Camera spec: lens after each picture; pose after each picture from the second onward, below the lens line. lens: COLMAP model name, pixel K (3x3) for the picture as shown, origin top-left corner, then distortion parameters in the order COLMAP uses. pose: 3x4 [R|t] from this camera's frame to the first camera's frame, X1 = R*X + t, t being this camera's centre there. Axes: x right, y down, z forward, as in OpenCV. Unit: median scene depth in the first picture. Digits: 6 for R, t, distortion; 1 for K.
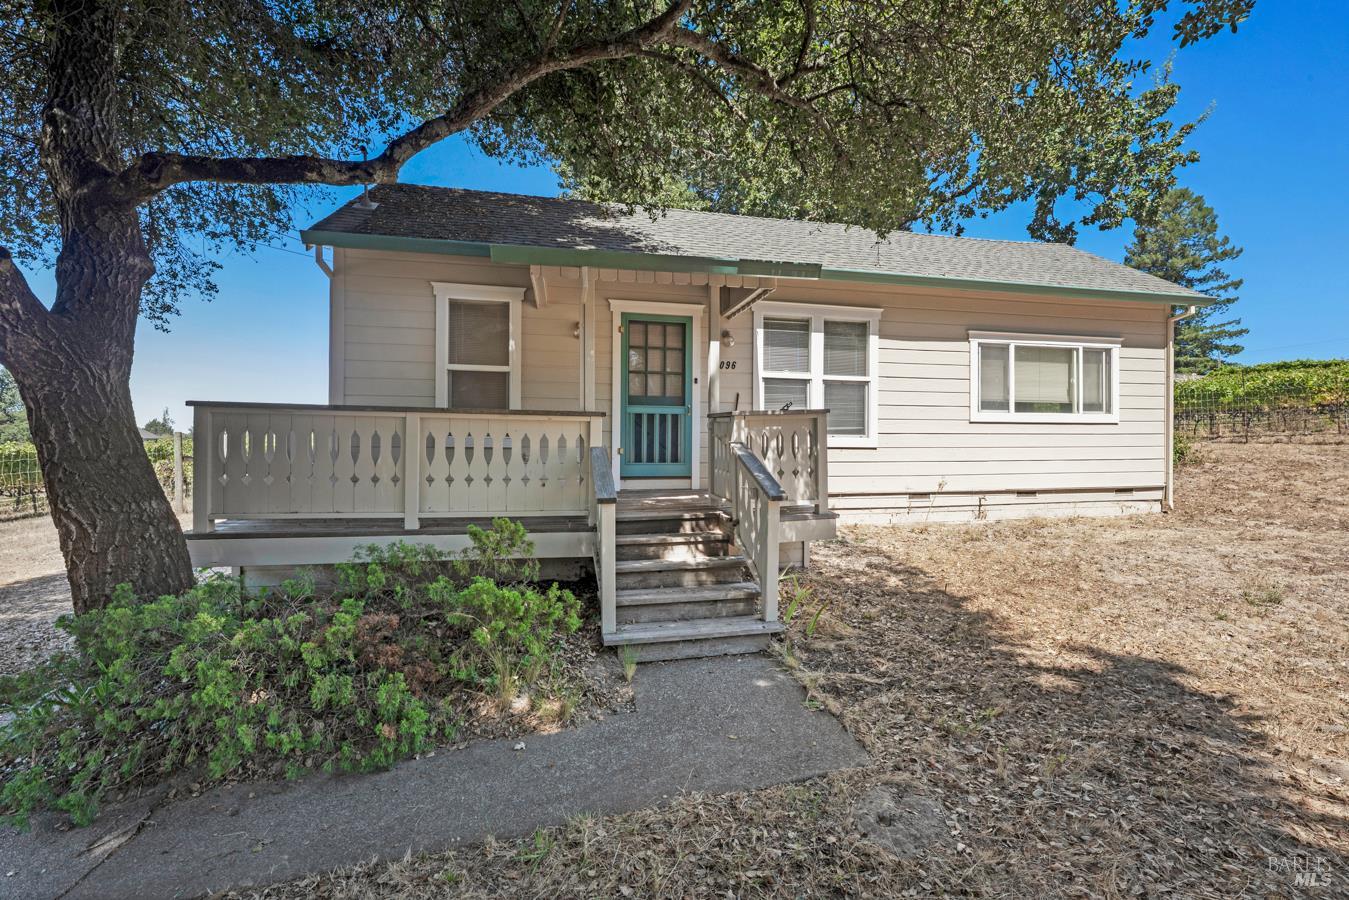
lens RADIAL K [[469.9, 0, 674.5], [0, 469.9, 450.0], [0, 0, 1]] dist [0.000558, 0.000025]
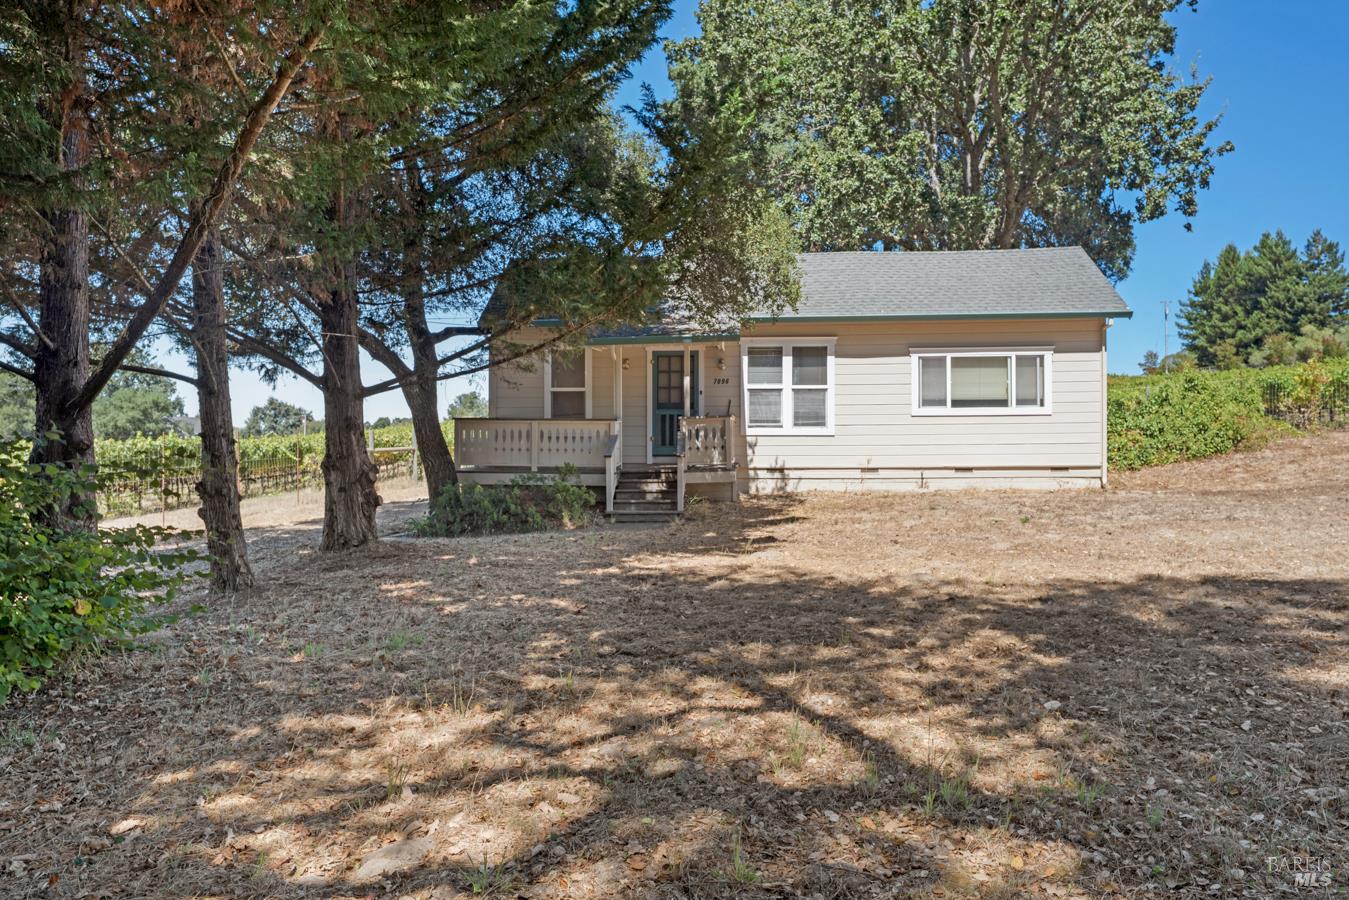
lens RADIAL K [[469.9, 0, 674.5], [0, 469.9, 450.0], [0, 0, 1]] dist [0.000558, 0.000025]
pose [[0.978982, -0.000182, -0.203946, 0.241742], [0.004218, 0.999804, 0.019357, 0.009391], [0.203903, -0.019811, 0.978791, -0.461959]]
